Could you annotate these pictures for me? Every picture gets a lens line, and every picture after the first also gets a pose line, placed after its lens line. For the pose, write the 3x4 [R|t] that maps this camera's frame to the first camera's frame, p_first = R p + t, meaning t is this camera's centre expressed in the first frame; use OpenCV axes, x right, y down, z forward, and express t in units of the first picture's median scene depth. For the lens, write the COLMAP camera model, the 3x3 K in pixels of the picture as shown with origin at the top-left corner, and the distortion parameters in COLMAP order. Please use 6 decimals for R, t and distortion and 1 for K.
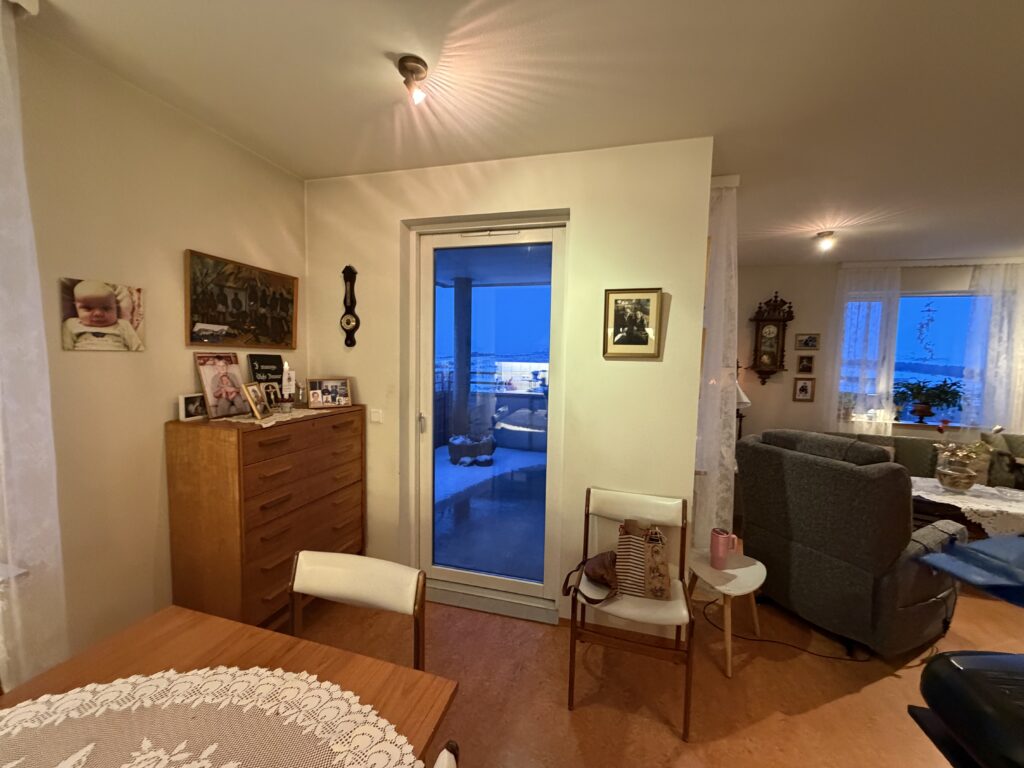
lens RADIAL K [[407.8, 0, 509.4], [0, 407.8, 383.4], [0, 0, 1]] dist [-0.000711, 0.000098]
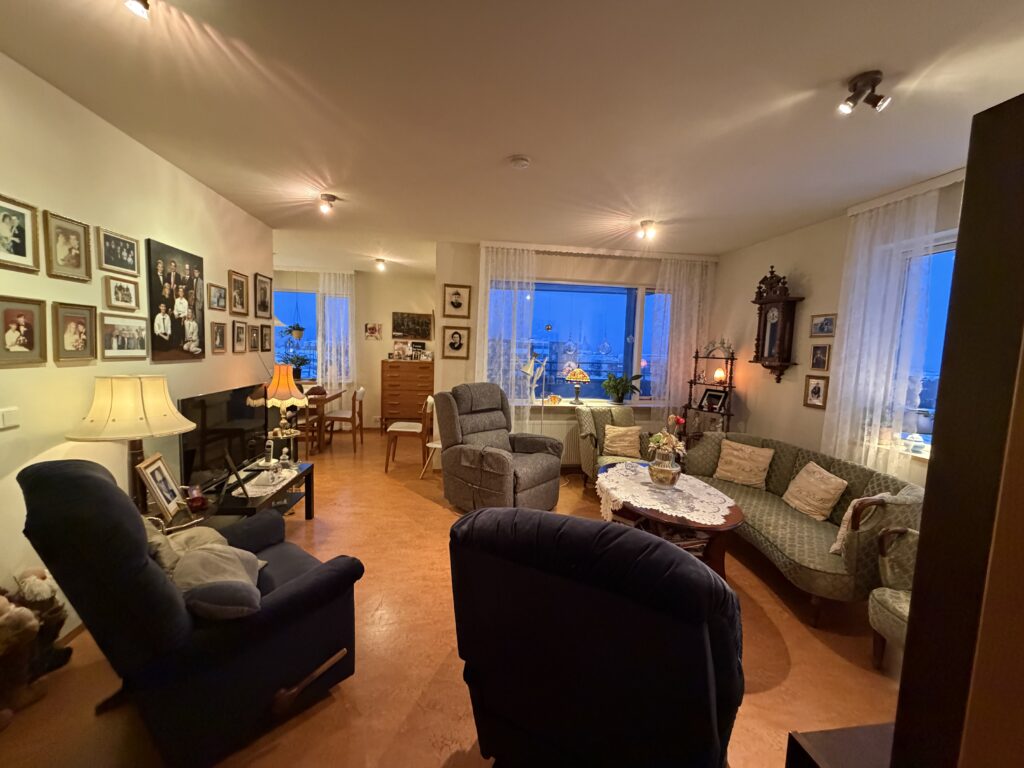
lens RADIAL K [[407.8, 0, 509.8], [0, 407.8, 382.5], [0, 0, 1]] dist [-0.000711, 0.000098]
pose [[0.400463, 0.074151, -0.913308, 1.865866], [-0.092300, 0.994915, 0.040305, 0.031549], [0.911652, 0.068158, 0.405271, 0.333378]]
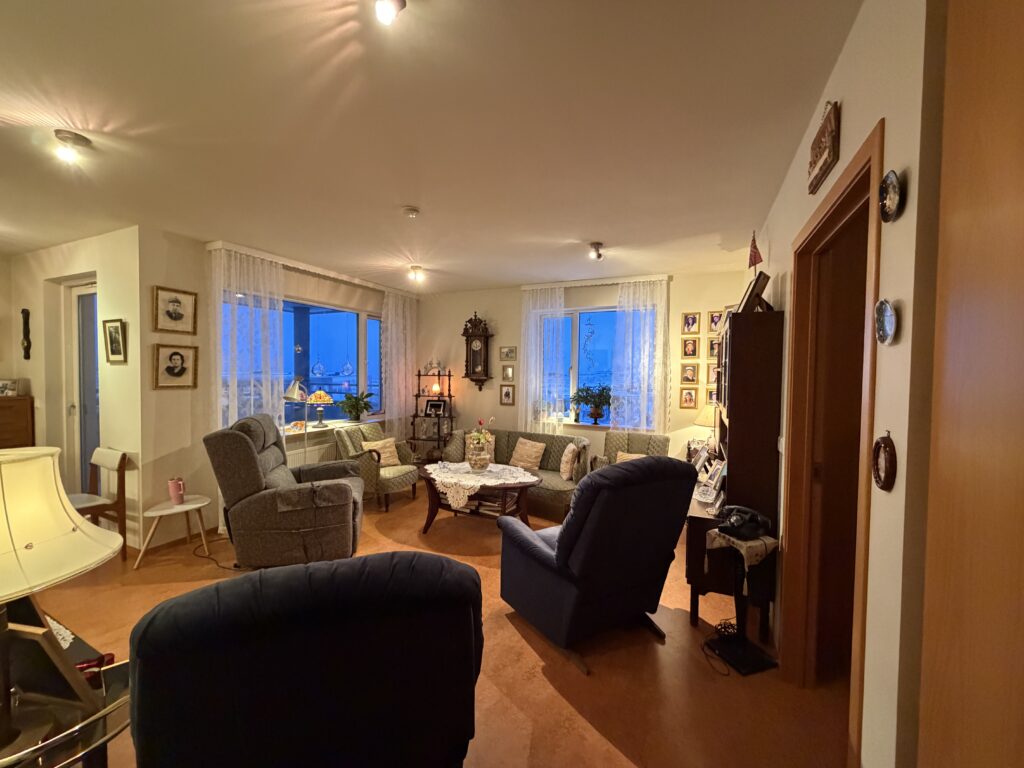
lens RADIAL K [[407.8, 0, 511.1], [0, 407.8, 382.9], [0, 0, 1]] dist [-0.000711, 0.000098]
pose [[0.987442, -0.003740, -0.157940, 1.465215], [-0.004016, 0.998803, -0.048759, 0.059798], [0.157933, 0.048781, 0.986244, -0.217402]]
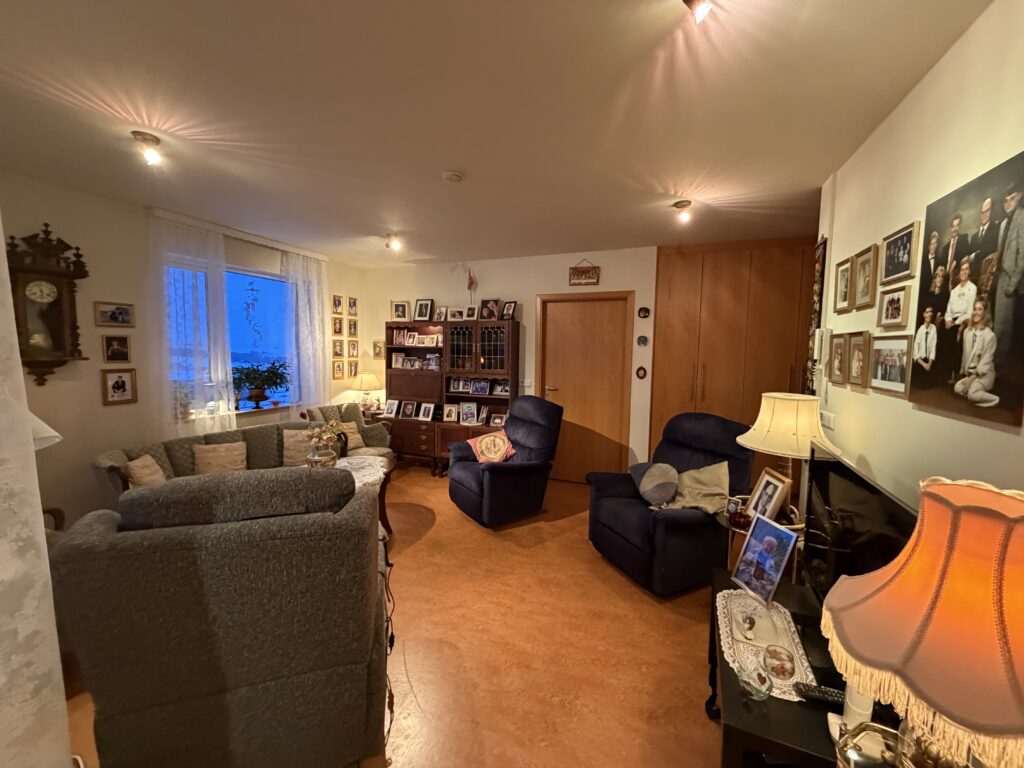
lens RADIAL K [[407.8, 0, 513.4], [0, 407.8, 381.7], [0, 0, 1]] dist [-0.000711, 0.000098]
pose [[0.109587, -0.093819, 0.989540, 0.211056], [0.062744, 0.994203, 0.087312, -0.016943], [-0.991995, 0.052519, 0.114839, 0.449729]]
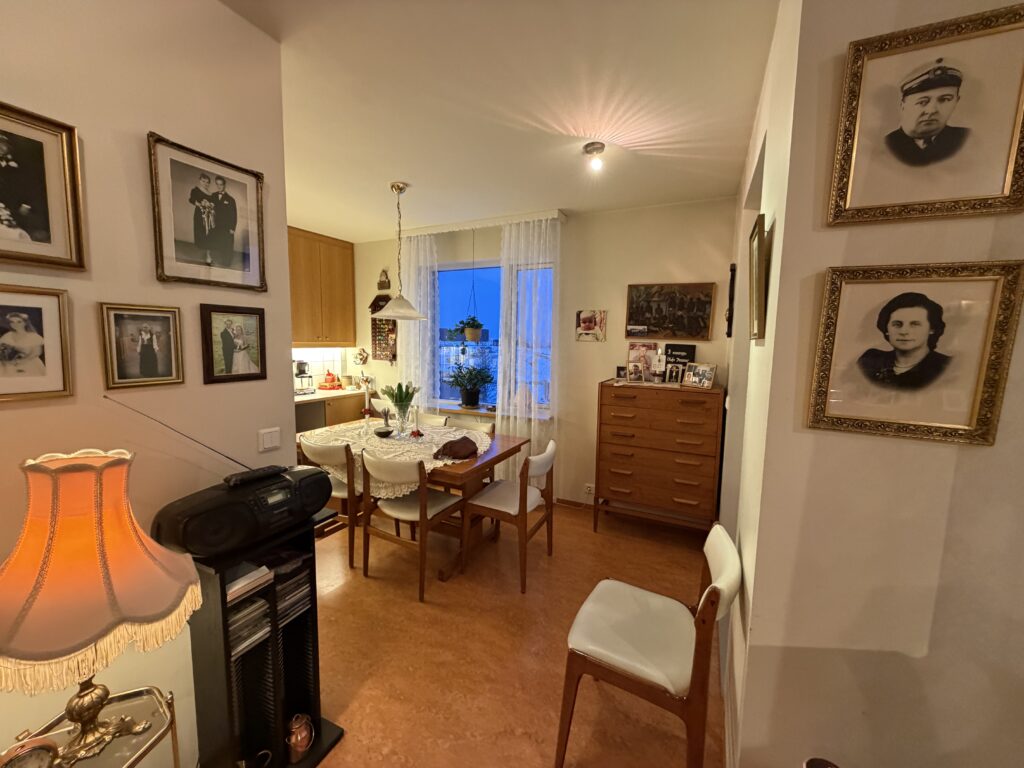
lens RADIAL K [[407.8, 0, 513.0], [0, 407.8, 383.6], [0, 0, 1]] dist [-0.000711, 0.000098]
pose [[-0.180647, 0.081571, -0.980160, 0.694361], [-0.093390, 0.990630, 0.099654, -0.018017], [0.979104, 0.109539, -0.171337, 0.540988]]
